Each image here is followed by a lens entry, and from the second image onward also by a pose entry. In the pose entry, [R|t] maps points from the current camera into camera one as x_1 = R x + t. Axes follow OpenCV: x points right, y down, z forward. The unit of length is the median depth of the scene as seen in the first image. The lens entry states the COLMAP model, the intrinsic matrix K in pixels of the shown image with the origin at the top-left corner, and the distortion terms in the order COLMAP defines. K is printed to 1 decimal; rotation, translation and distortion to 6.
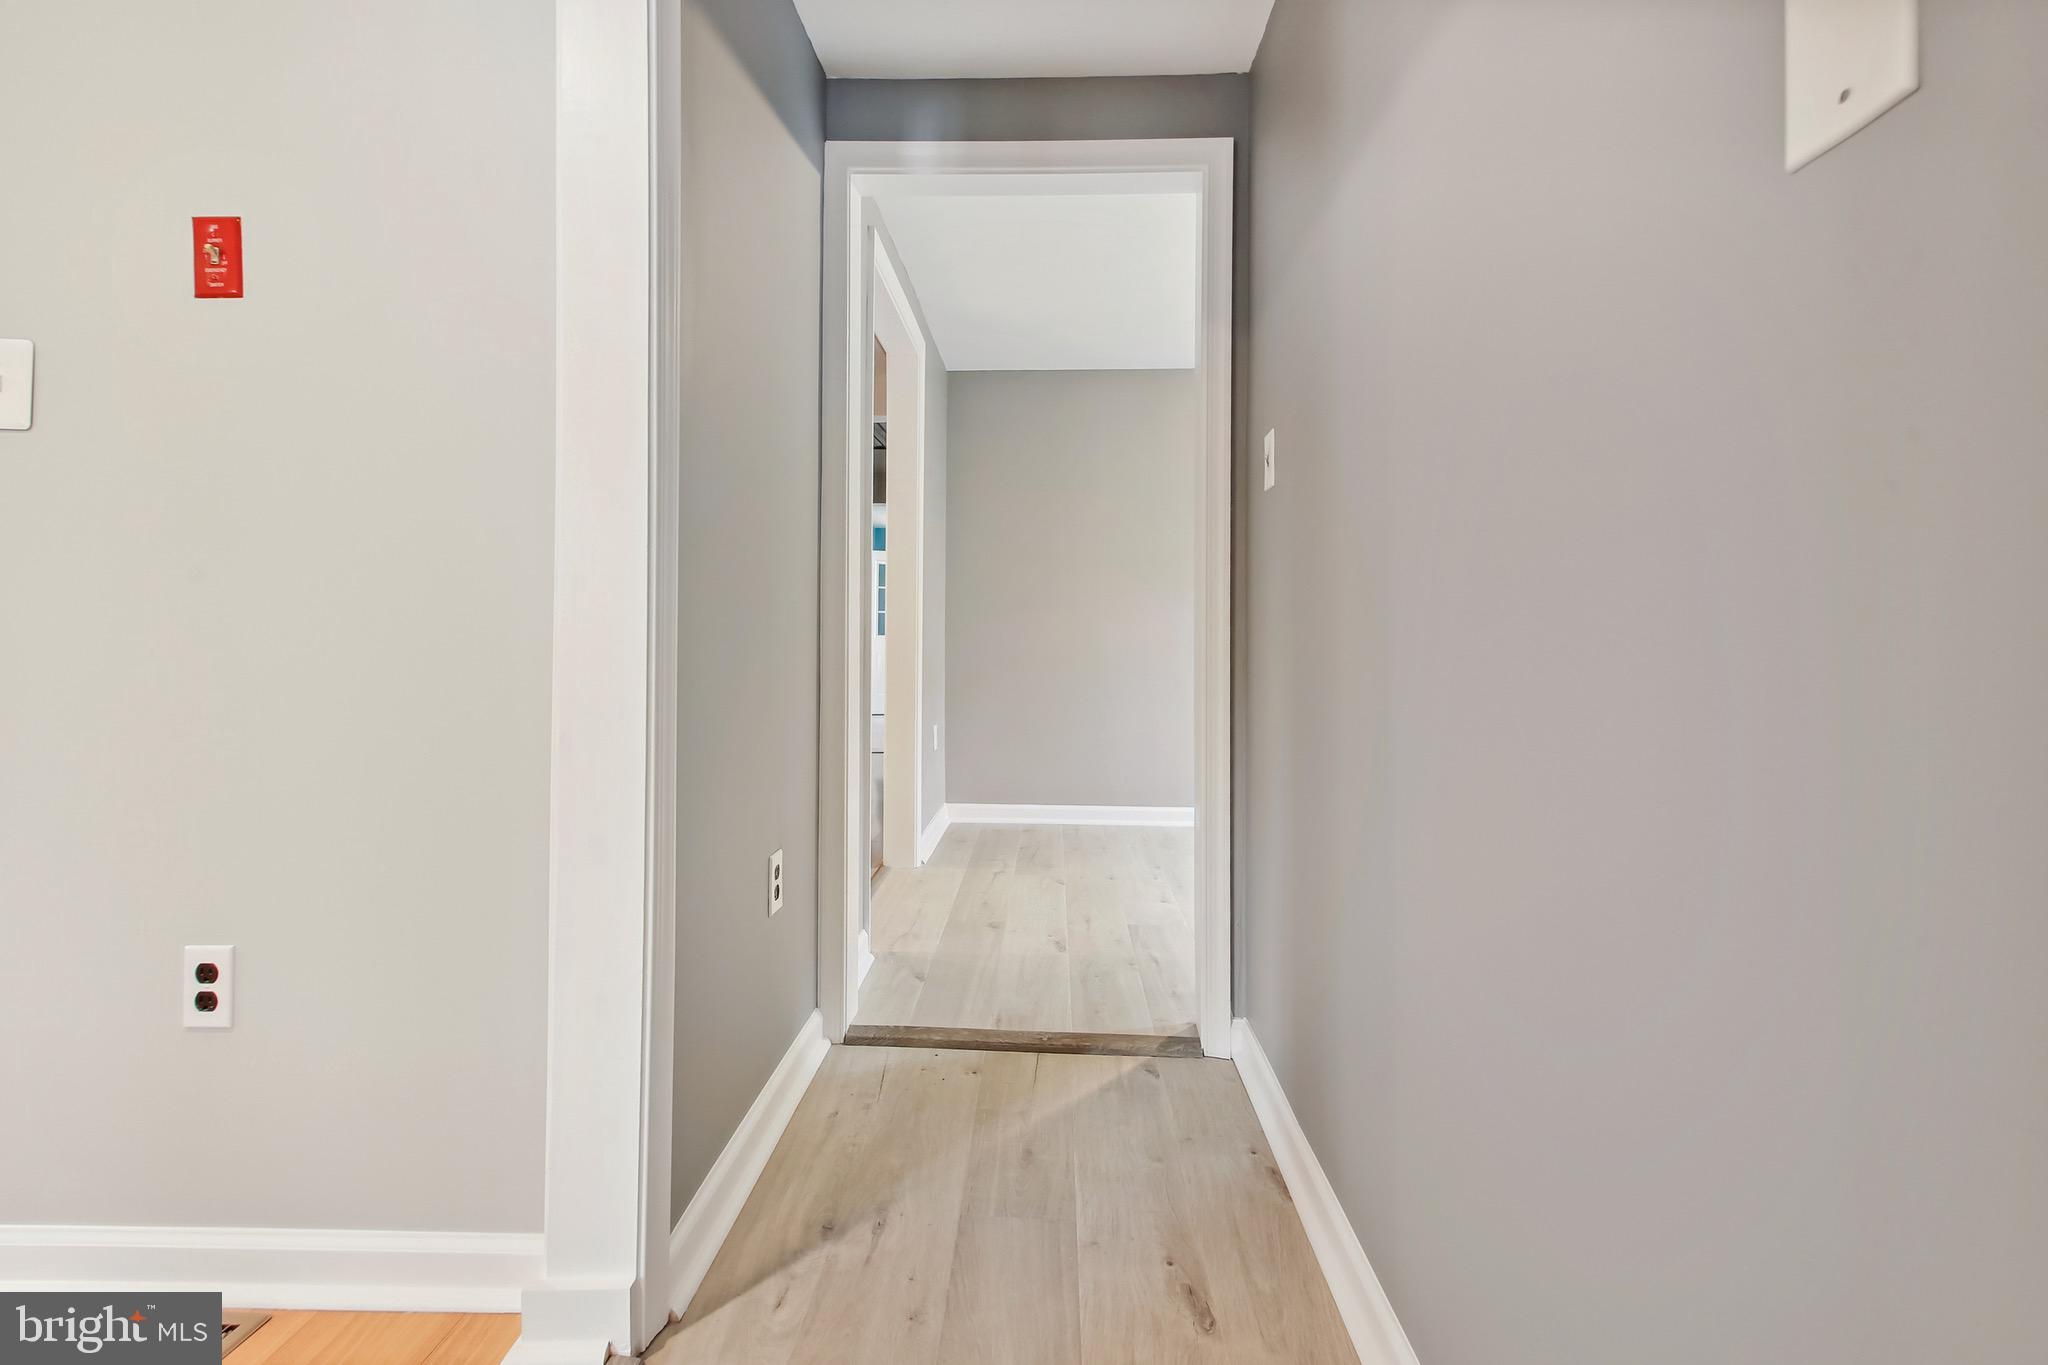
lens RADIAL K [[926.3, 0, 1016.0], [0, 926.3, 606.1], [0, 0, 1]] dist [0.001952, 0.000085]
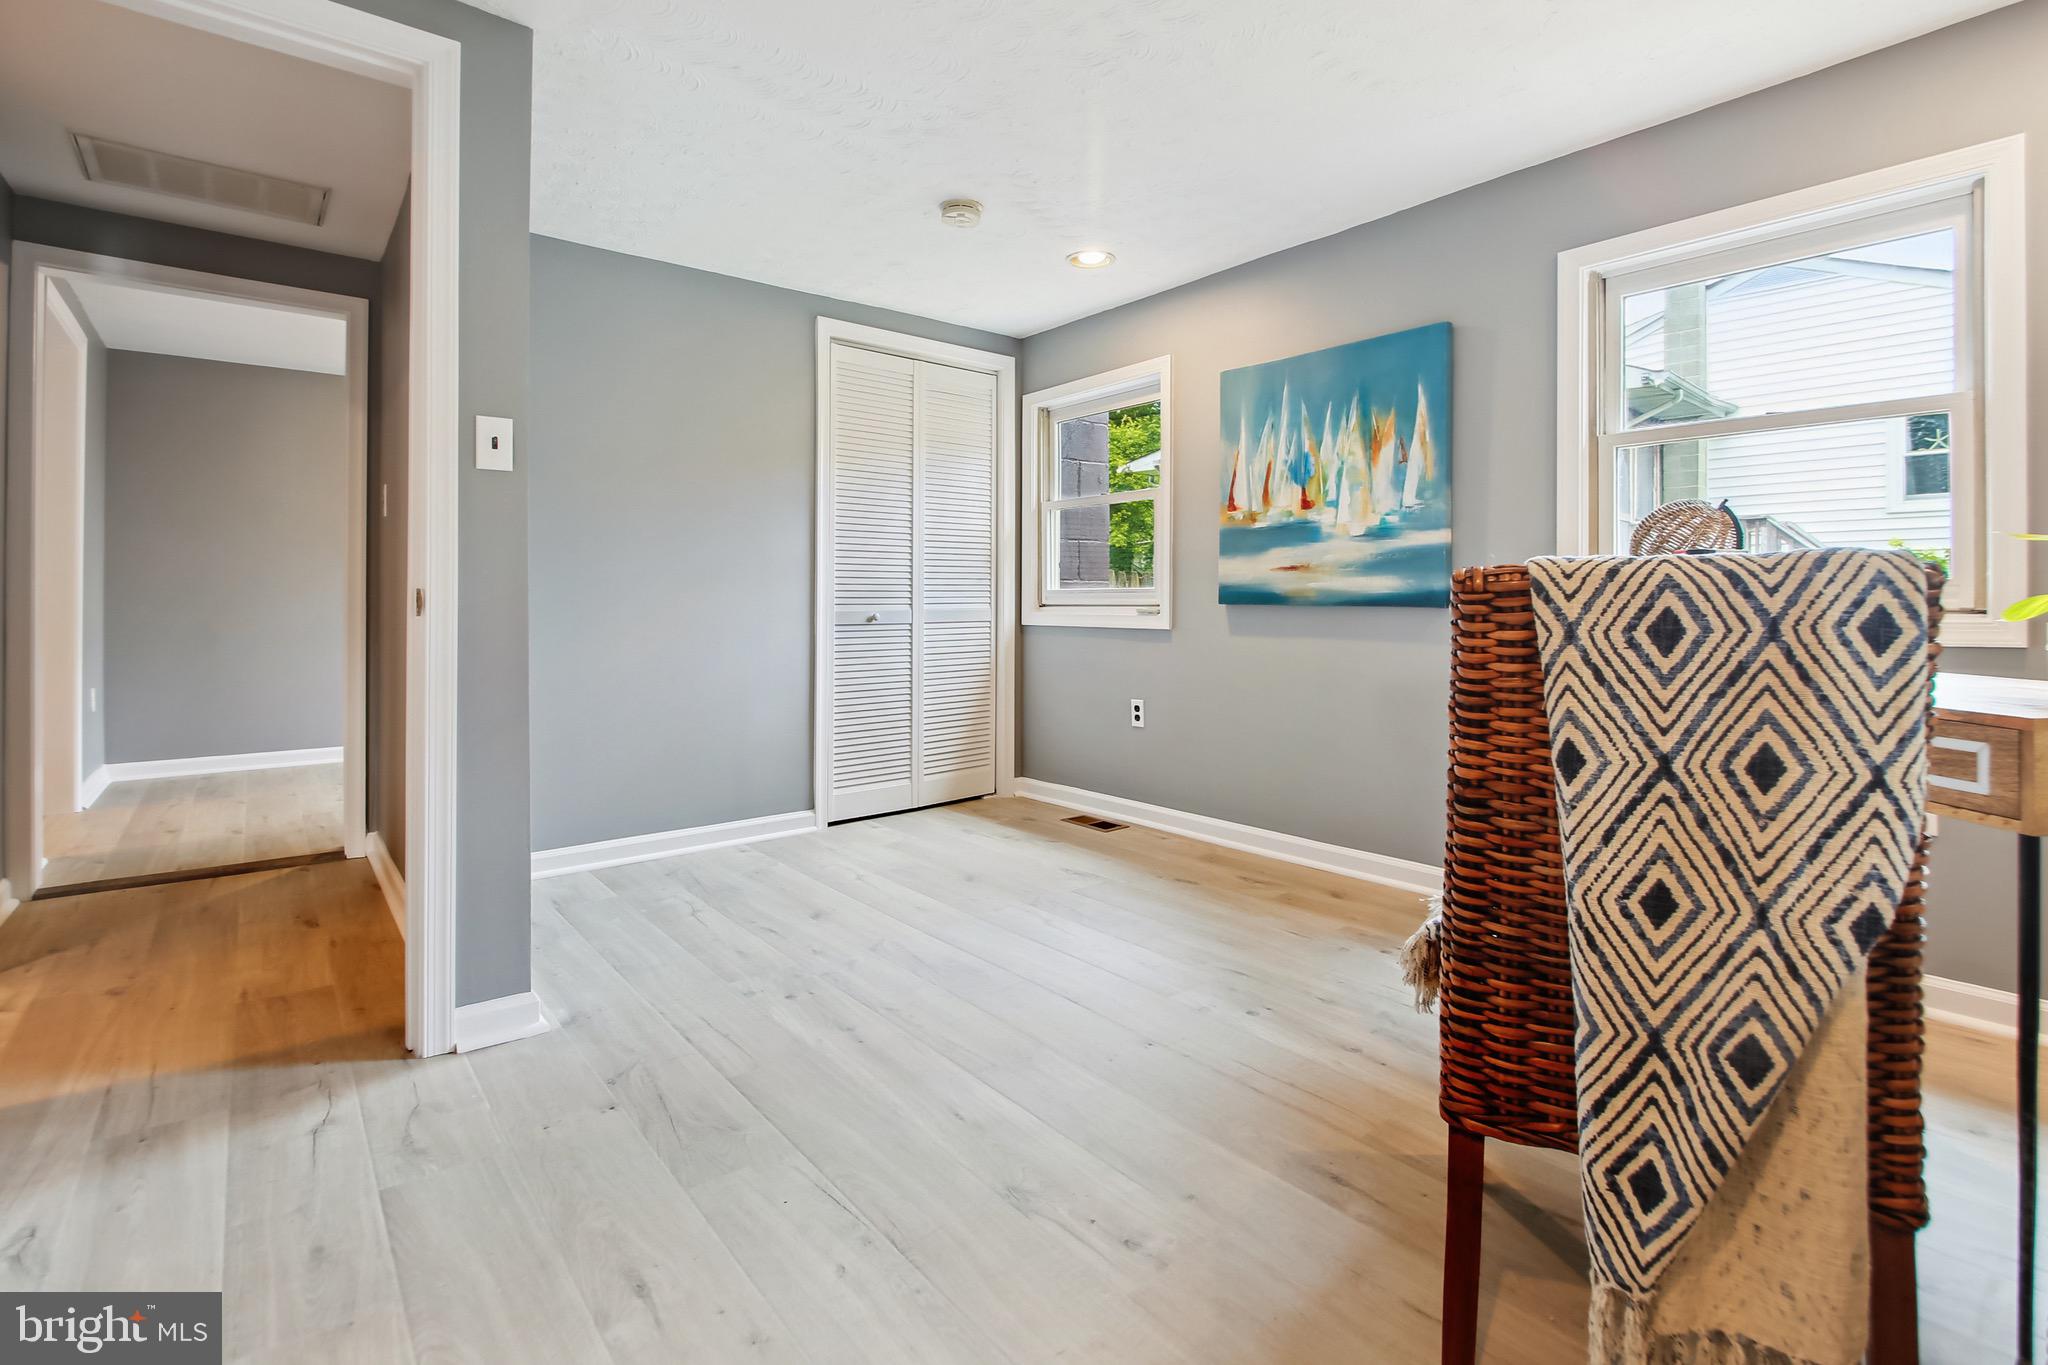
lens RADIAL K [[948.8, 0, 1030.4], [0, 948.8, 592.6], [0, 0, 1]] dist [-0.001732, -0.001107]
pose [[0.746665, -0.005490, 0.665177, -0.005925], [-0.011921, 0.999695, 0.021633, -0.032089], [-0.665093, -0.024082, 0.746372, -0.814866]]
